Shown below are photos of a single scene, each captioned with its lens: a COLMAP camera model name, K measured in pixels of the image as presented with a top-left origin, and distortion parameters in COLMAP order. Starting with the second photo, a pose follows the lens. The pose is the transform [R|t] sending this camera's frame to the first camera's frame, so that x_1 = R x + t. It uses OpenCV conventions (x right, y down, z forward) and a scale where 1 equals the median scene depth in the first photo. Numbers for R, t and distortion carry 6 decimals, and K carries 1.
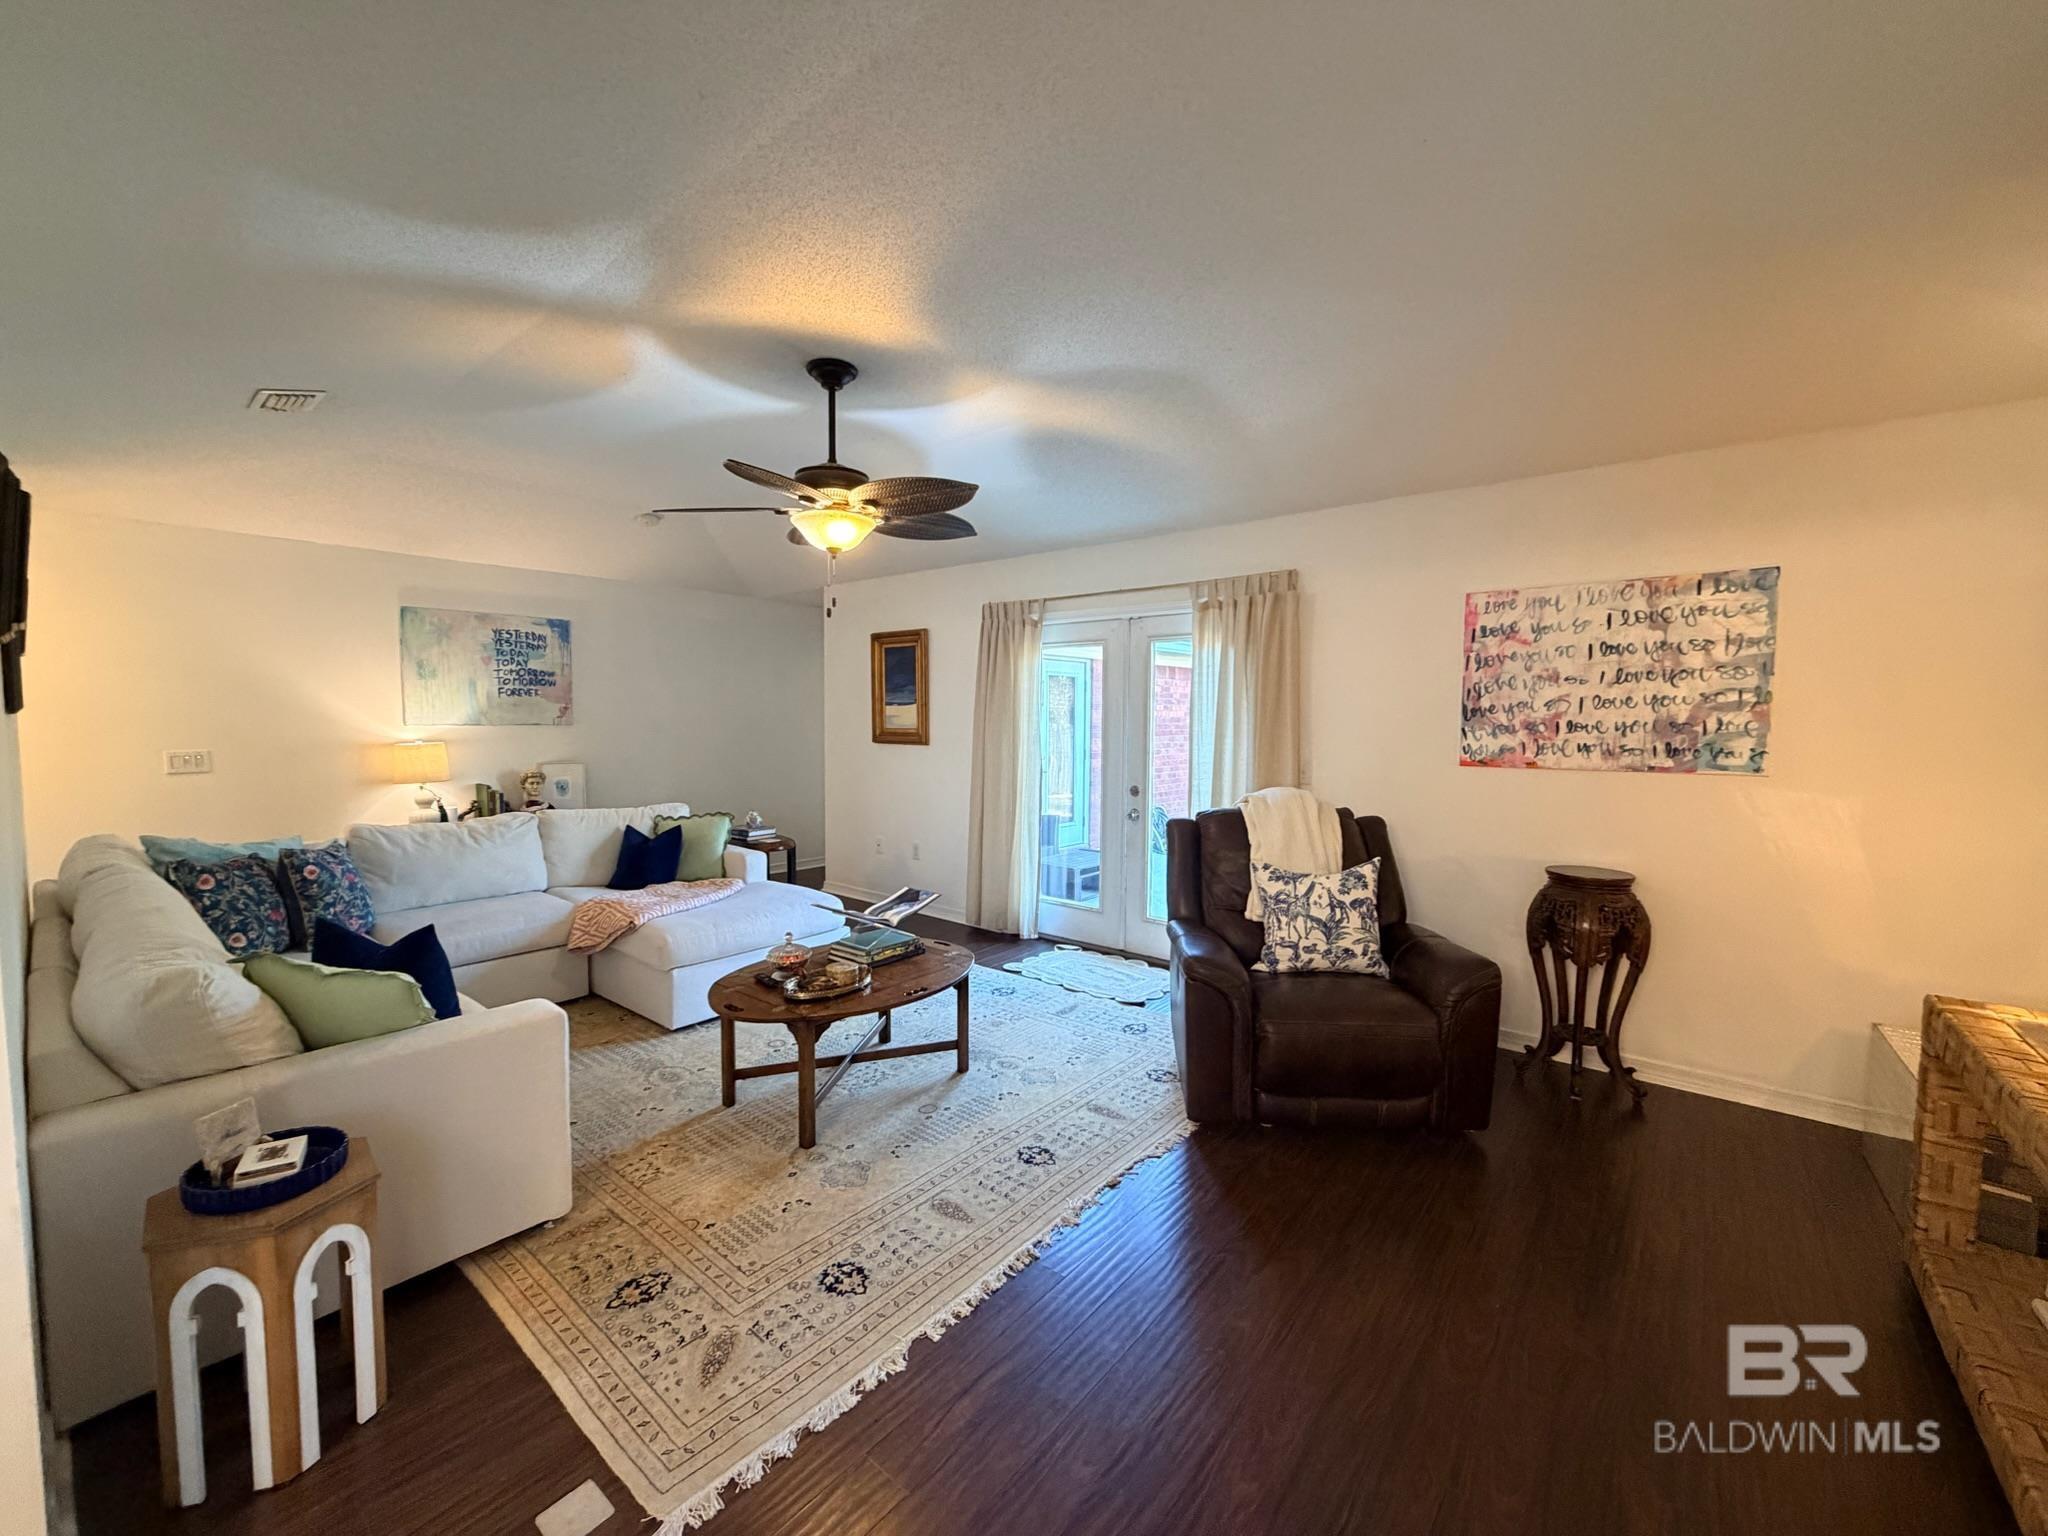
lens RADIAL K [[820.3, 0, 1010.6], [0, 820.3, 761.3], [0, 0, 1]] dist [-0.000882, 0.000150]
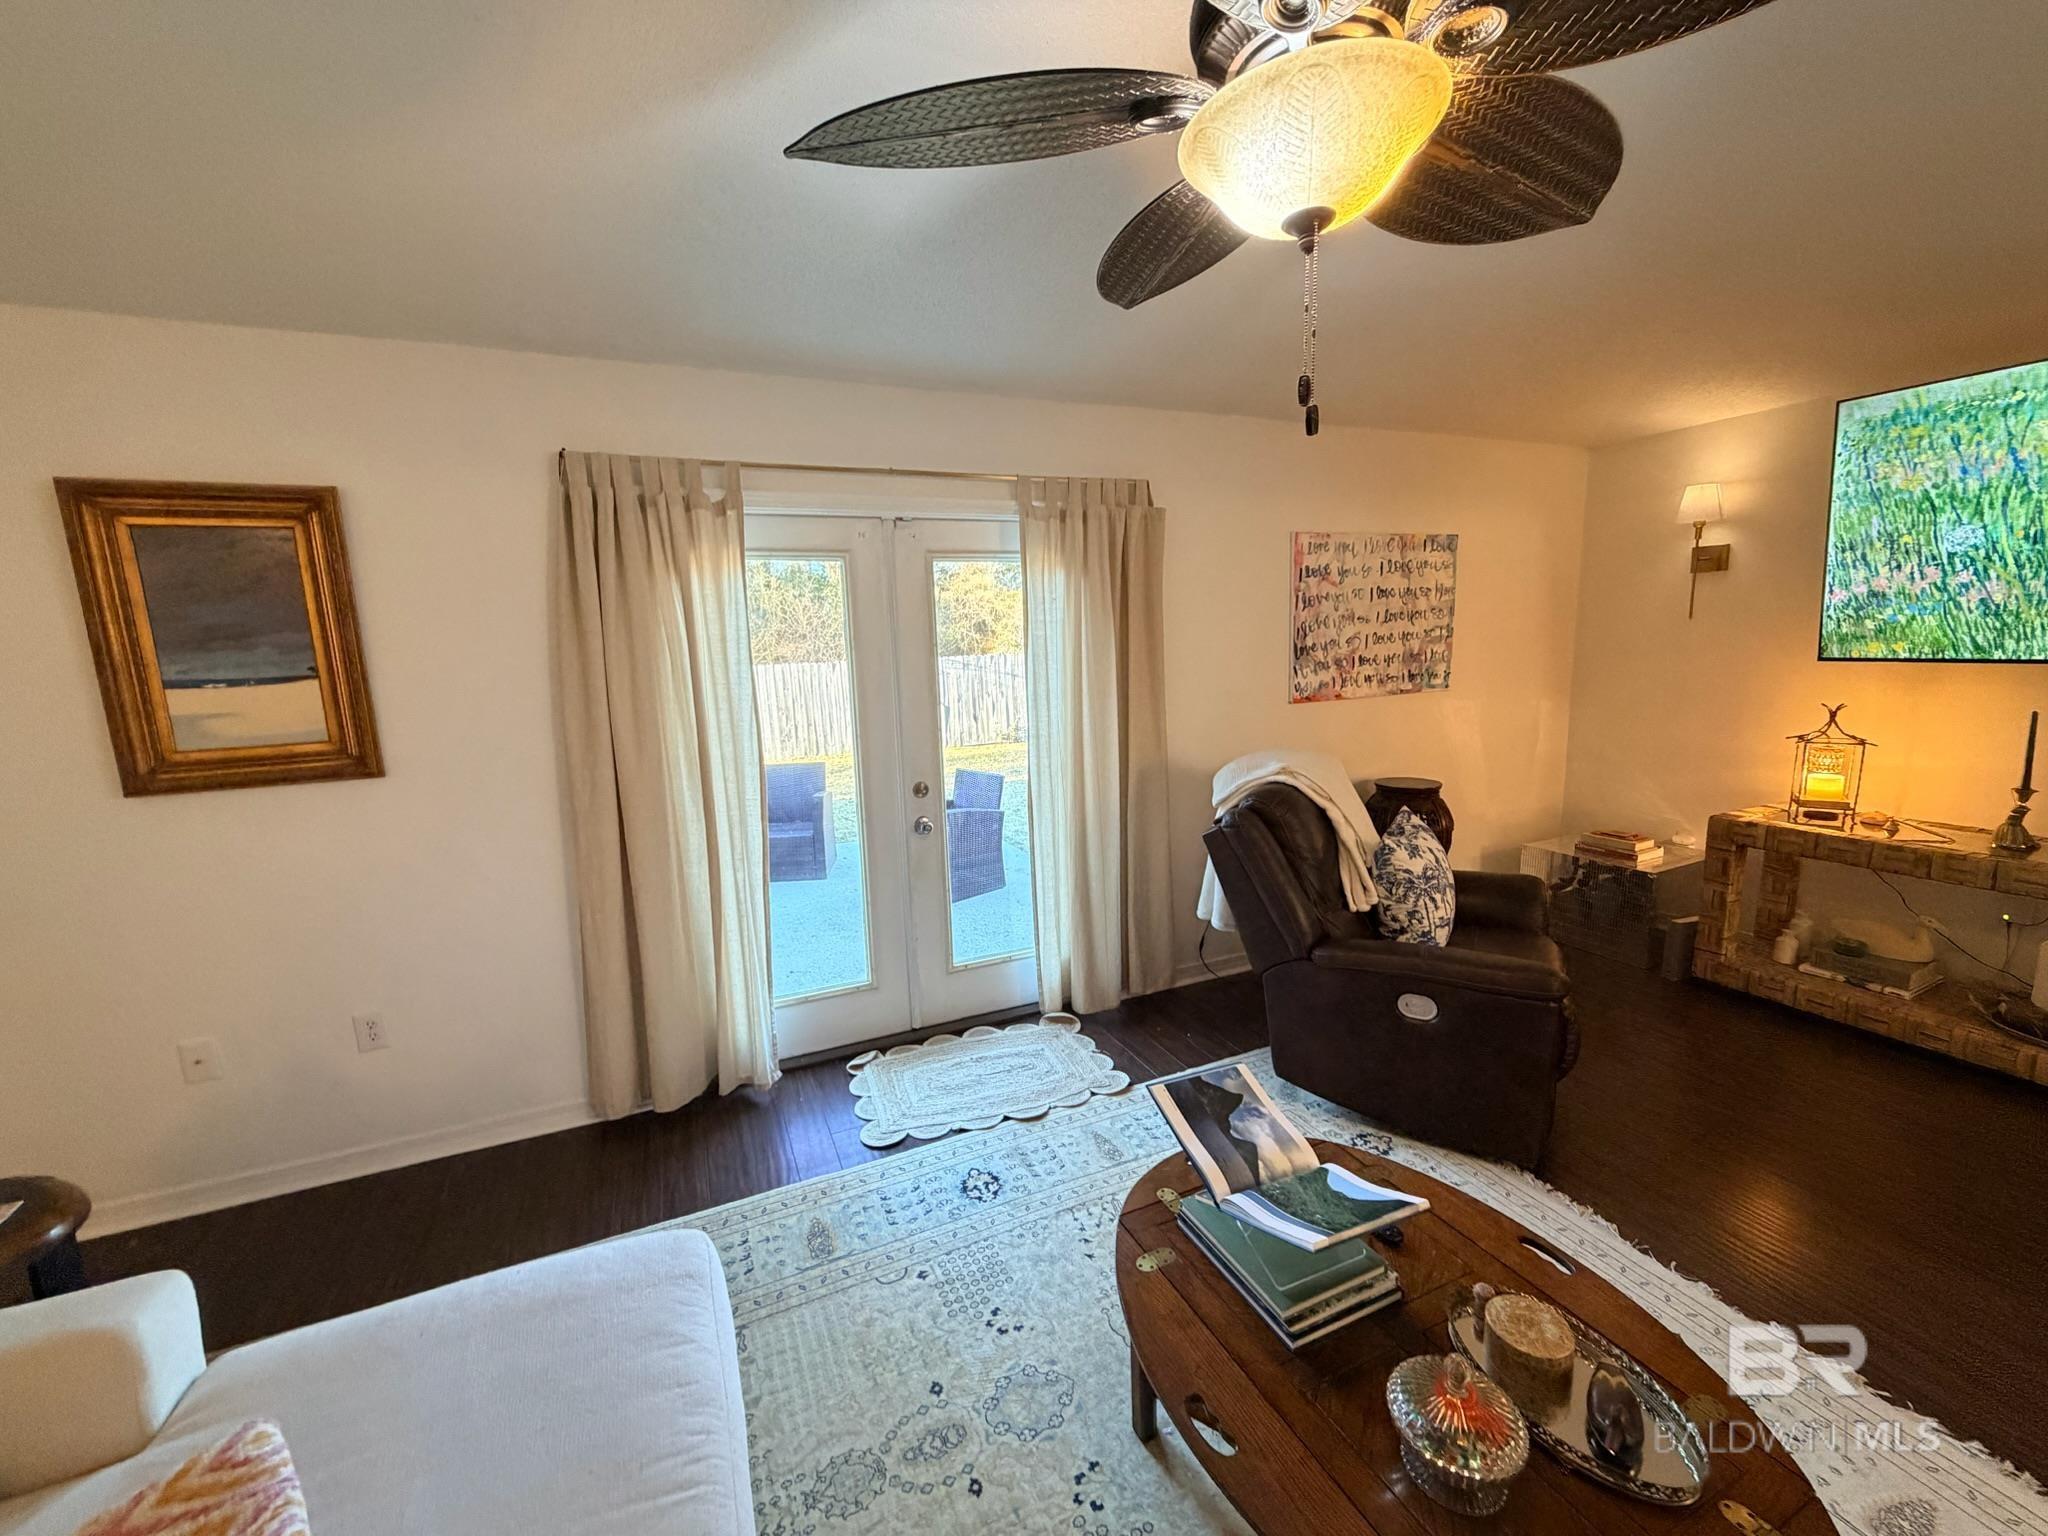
lens RADIAL K [[820.3, 0, 1033.2], [0, 820.3, 765.1], [0, 0, 1]] dist [-0.000882, 0.000150]
pose [[0.444836, -0.159216, 0.881346, -0.534425], [0.085260, 0.987130, 0.135293, -0.089264], [-0.891545, 0.014960, 0.452686, 0.864761]]
